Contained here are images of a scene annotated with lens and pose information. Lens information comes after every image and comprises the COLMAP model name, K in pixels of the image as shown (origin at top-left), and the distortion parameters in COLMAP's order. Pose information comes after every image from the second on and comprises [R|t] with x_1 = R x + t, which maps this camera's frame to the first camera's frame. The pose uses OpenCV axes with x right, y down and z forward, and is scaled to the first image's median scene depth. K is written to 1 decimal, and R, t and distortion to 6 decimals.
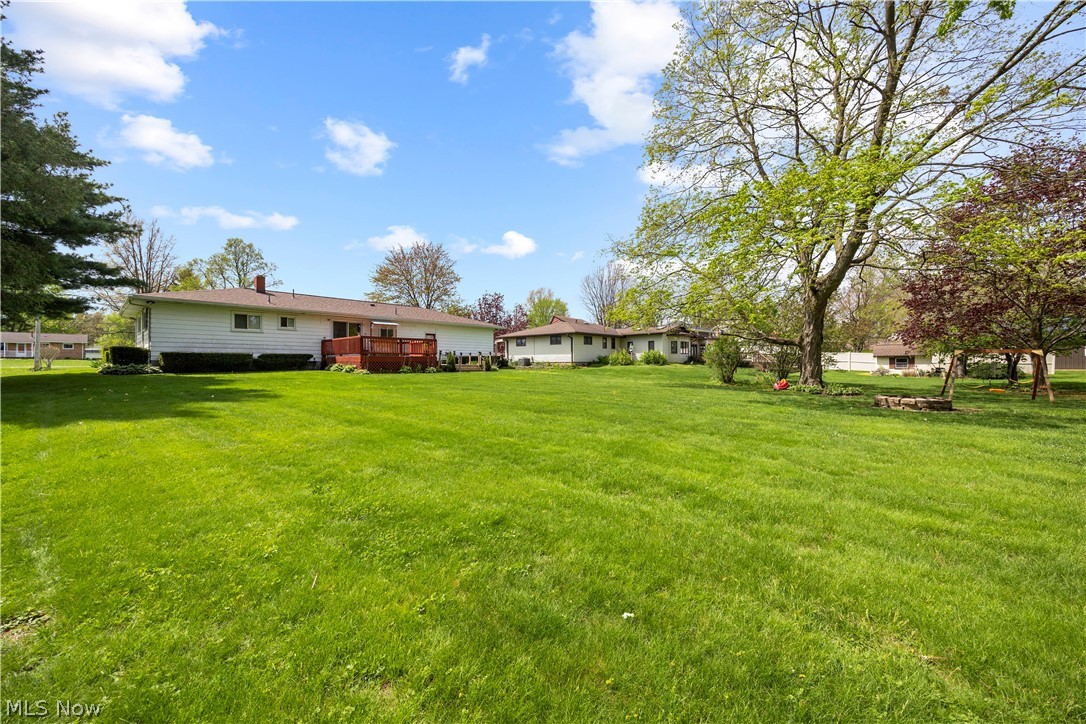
lens RADIAL K [[420.1, 0, 545.6], [0, 420.1, 365.4], [0, 0, 1]] dist [0.002414, -0.000564]
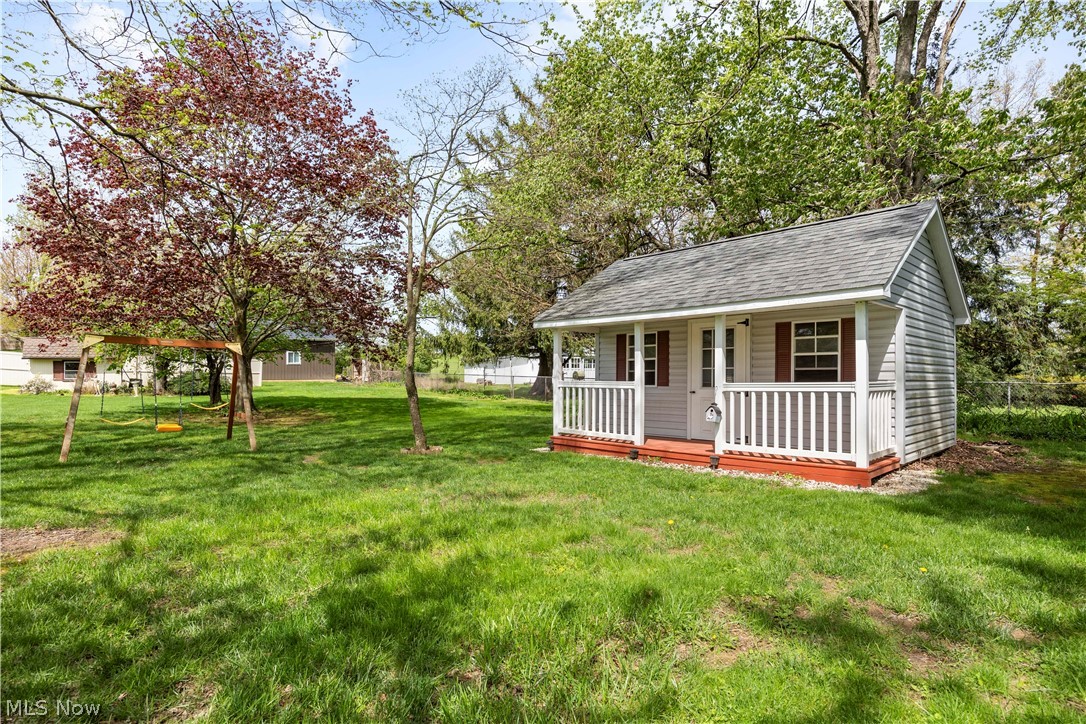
lens RADIAL K [[580.5, 0, 544.4], [0, 580.5, 368.0], [0, 0, 1]] dist [0.001476, 0.000125]
pose [[0.242511, 0.010453, 0.970092, 0.357452], [0.001054, 0.999939, -0.011038, -0.000149], [-0.970148, 0.003699, 0.242485, 0.285449]]
